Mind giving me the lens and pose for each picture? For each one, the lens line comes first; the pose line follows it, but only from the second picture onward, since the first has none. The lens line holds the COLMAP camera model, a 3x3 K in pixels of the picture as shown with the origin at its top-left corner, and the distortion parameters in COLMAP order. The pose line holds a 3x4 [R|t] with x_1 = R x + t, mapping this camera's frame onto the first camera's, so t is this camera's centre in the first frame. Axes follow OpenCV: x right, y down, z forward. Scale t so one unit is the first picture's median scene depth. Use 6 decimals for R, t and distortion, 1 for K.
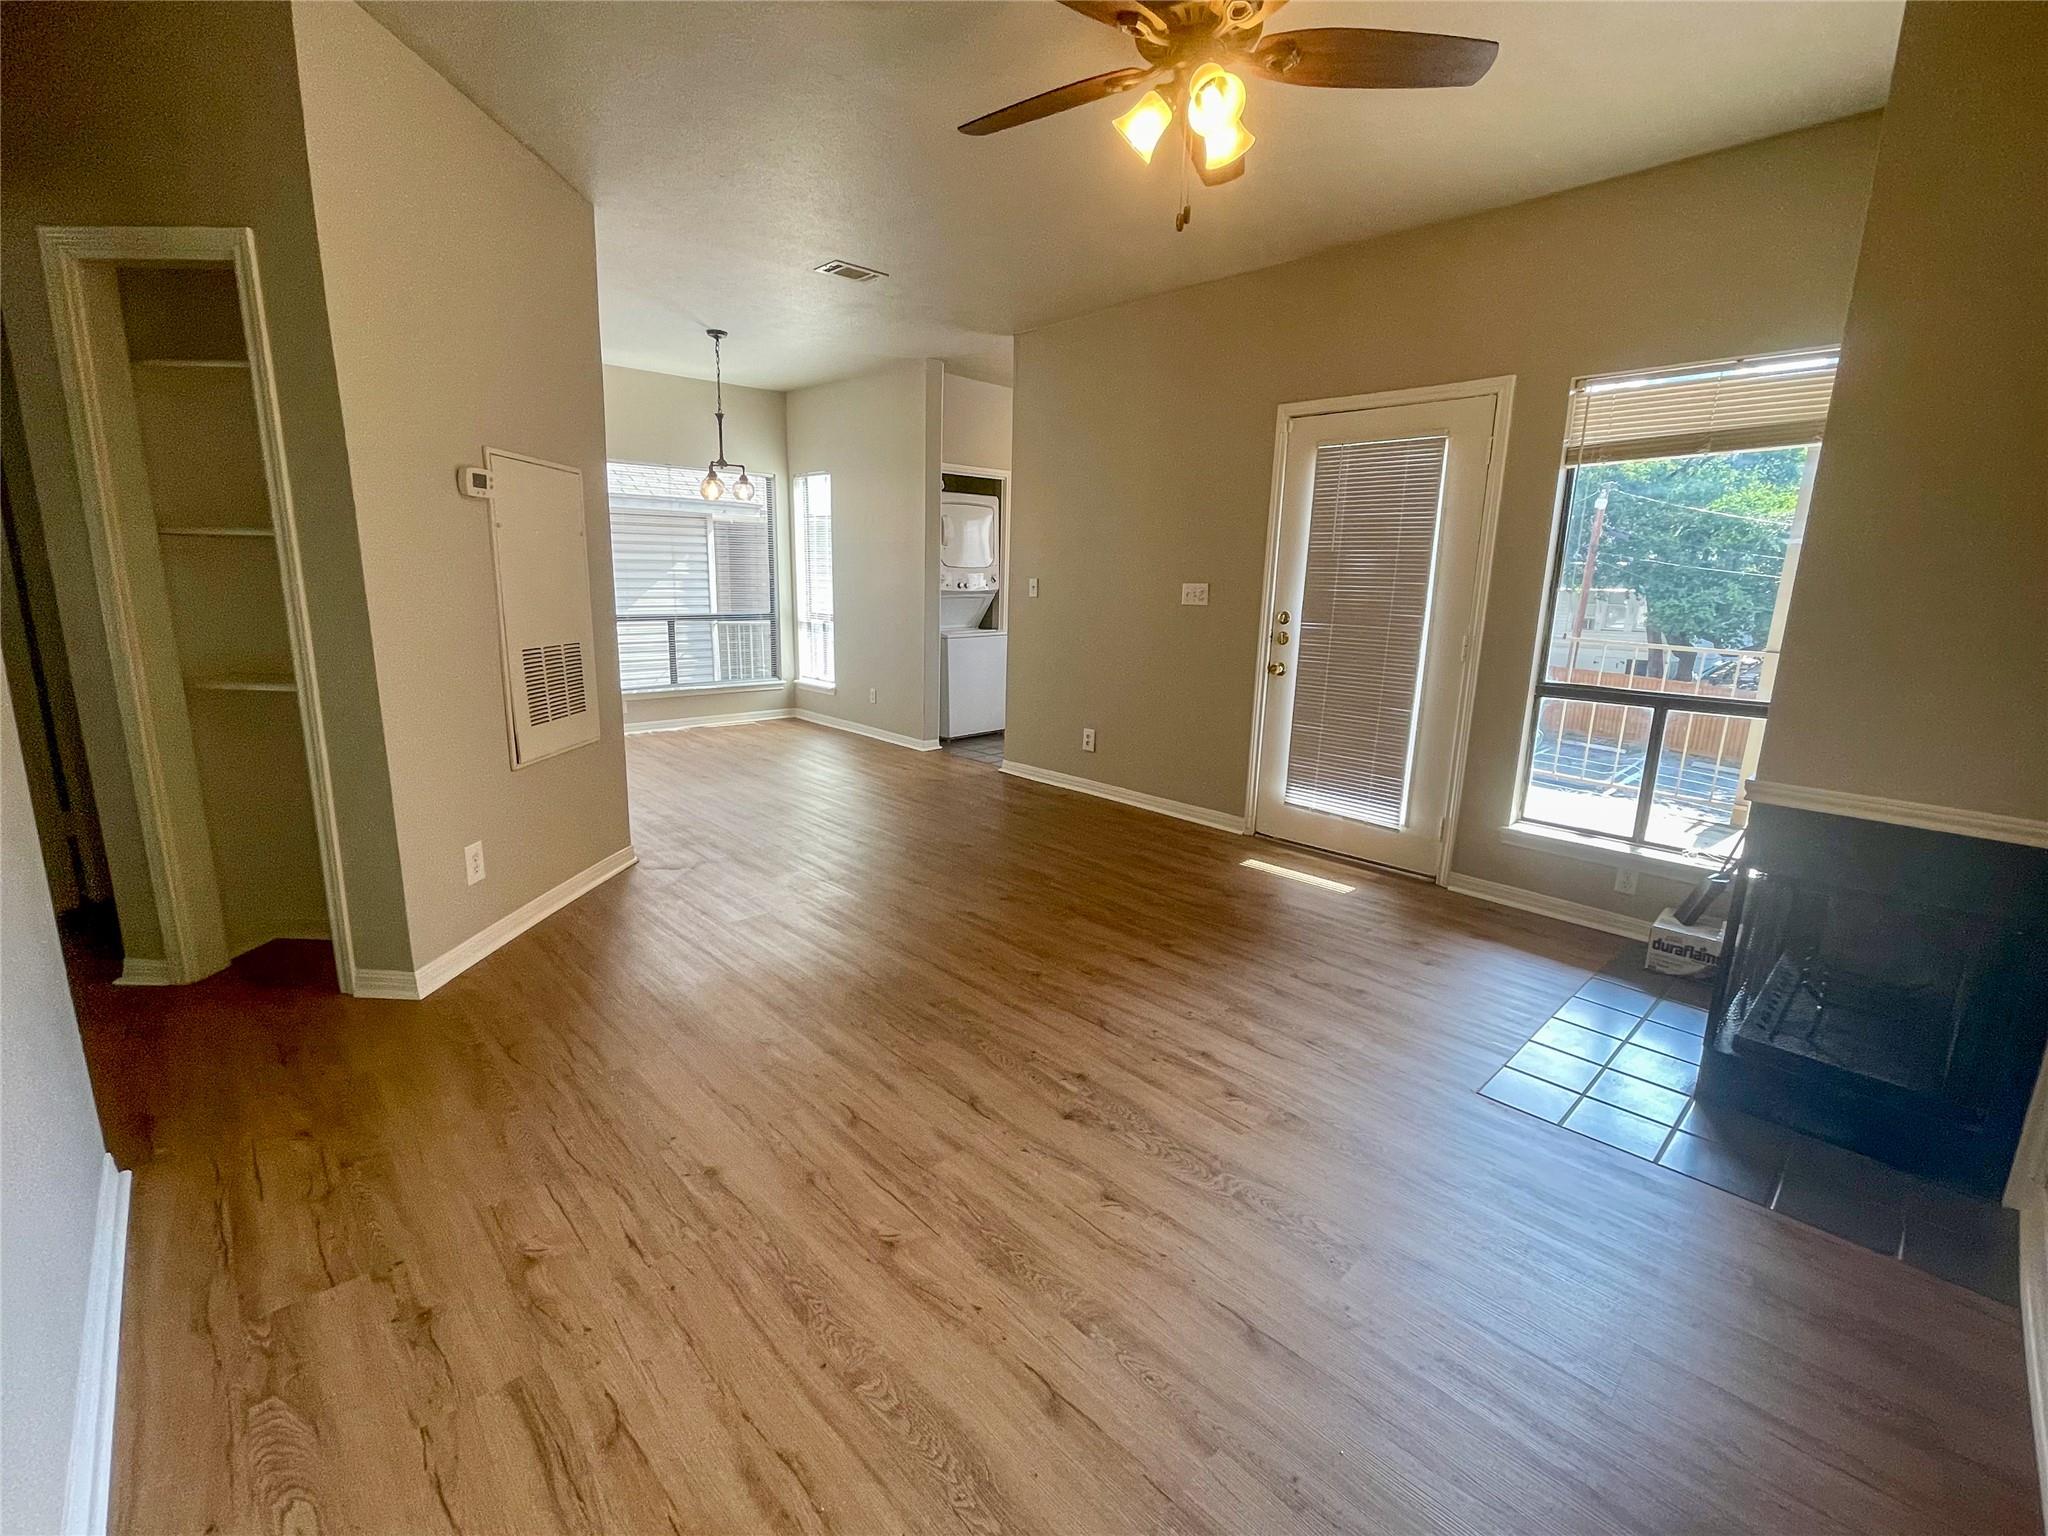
lens RADIAL K [[888.3, 0, 1024.0], [0, 888.3, 768.0], [0, 0, 1]] dist [-0.002423, -0.000323]
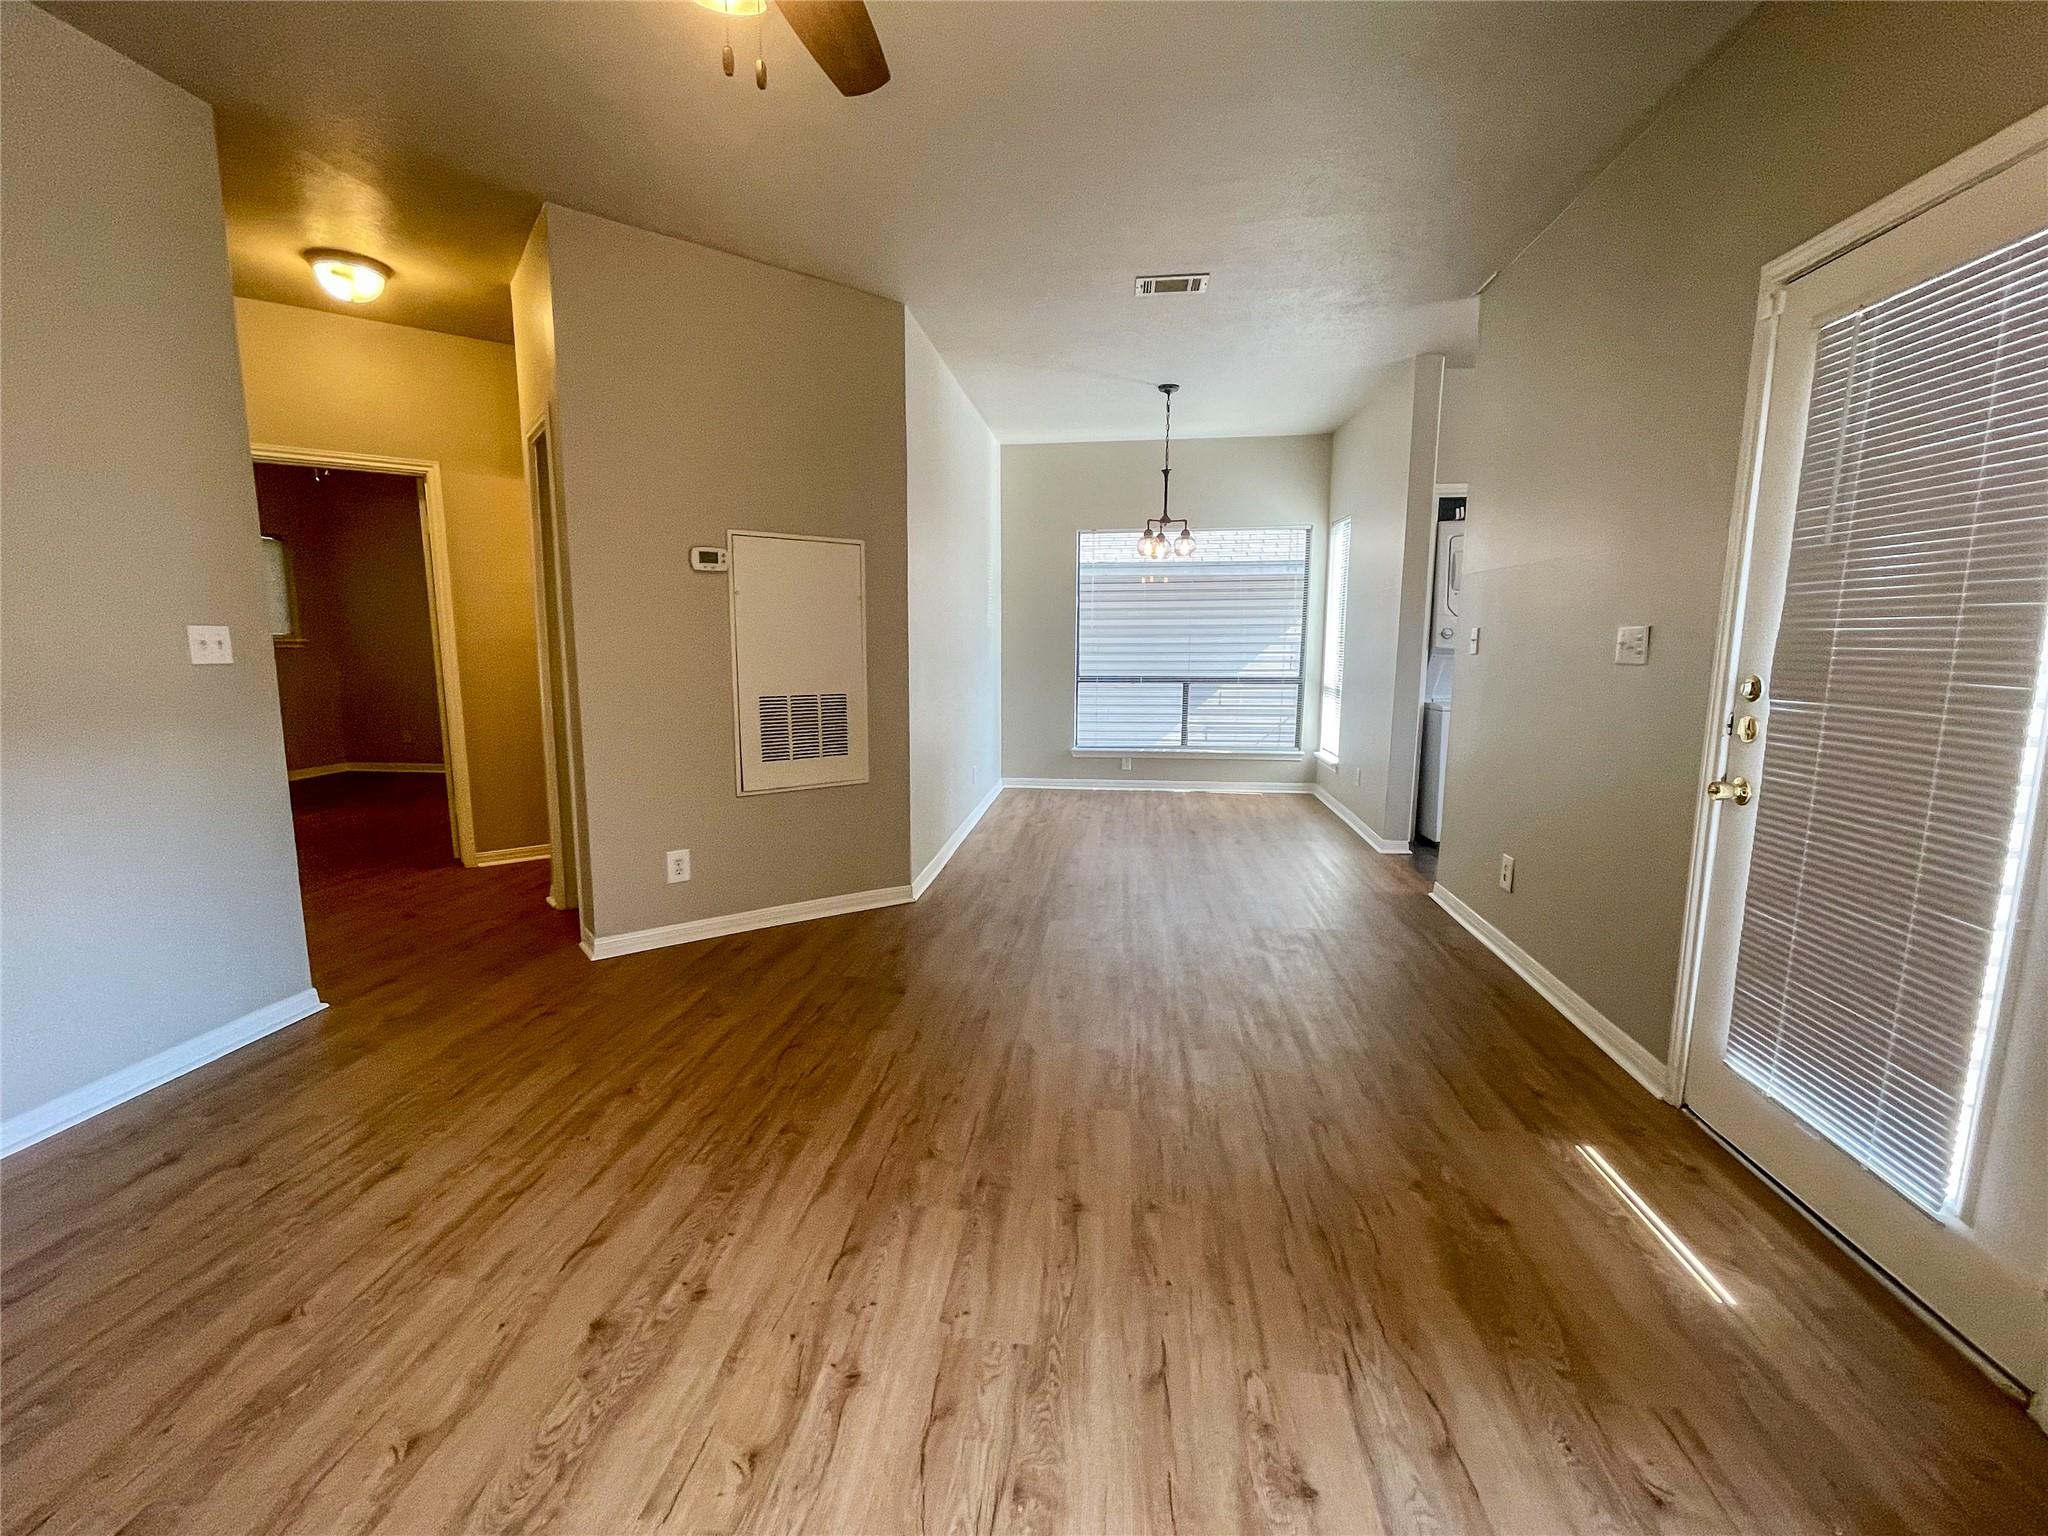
lens RADIAL K [[888.3, 0, 1024.0], [0, 888.3, 768.0], [0, 0, 1]] dist [-0.002423, -0.000323]
pose [[0.629541, 0.091804, -0.771525, 0.456130], [-0.151054, 0.988509, -0.005633, -0.067959], [0.762142, 0.120088, 0.636175, 0.420500]]
